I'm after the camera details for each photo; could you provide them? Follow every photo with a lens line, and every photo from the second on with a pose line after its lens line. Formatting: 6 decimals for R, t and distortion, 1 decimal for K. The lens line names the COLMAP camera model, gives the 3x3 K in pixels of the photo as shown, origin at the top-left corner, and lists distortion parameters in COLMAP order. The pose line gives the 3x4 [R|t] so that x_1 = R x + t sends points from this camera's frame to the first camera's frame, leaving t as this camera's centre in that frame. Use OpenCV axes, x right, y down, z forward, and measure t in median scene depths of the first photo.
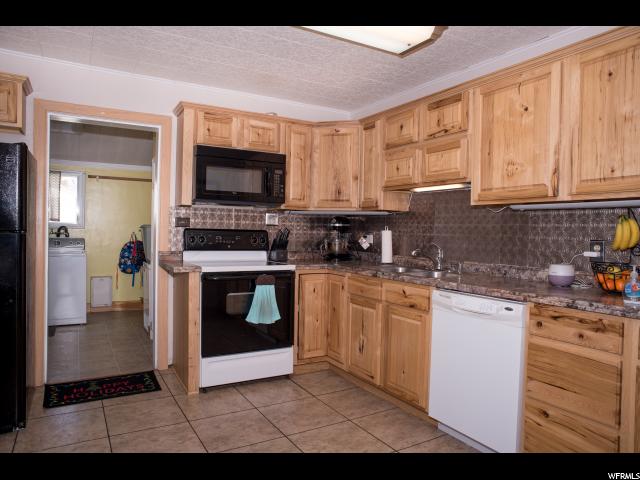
lens RADIAL K [[442.8, 0, 310.5], [0, 442.8, 234.9], [0, 0, 1]] dist [-0.096414, 0.087354]
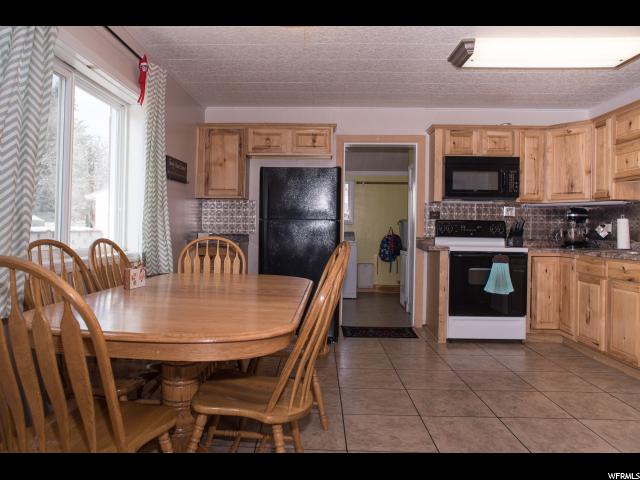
lens RADIAL K [[442.8, 0, 310.5], [0, 442.8, 234.9], [0, 0, 1]] dist [-0.096414, 0.087354]
pose [[0.854496, -0.000626, -0.519457, 0.071997], [0.000988, 0.999999, 0.000421, 0.029748], [0.519456, -0.000873, 0.854497, -0.306282]]
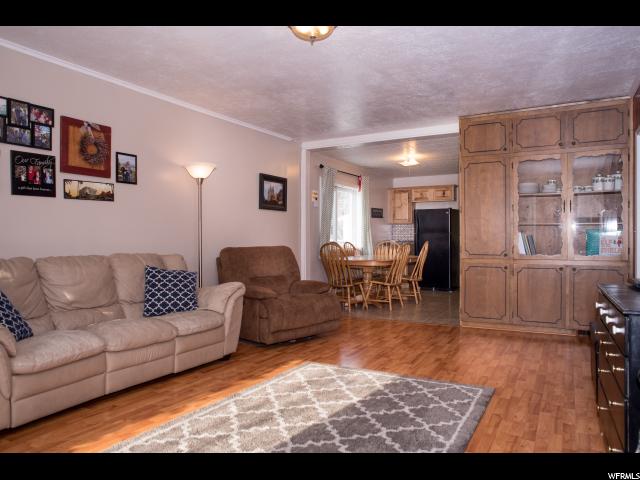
lens RADIAL K [[442.8, 0, 310.5], [0, 442.8, 234.9], [0, 0, 1]] dist [-0.096414, 0.087354]
pose [[0.472111, -0.028247, -0.881086, 1.112120], [0.006566, 0.999571, -0.028527, 0.059907], [0.881515, 0.007683, 0.472094, -0.978171]]
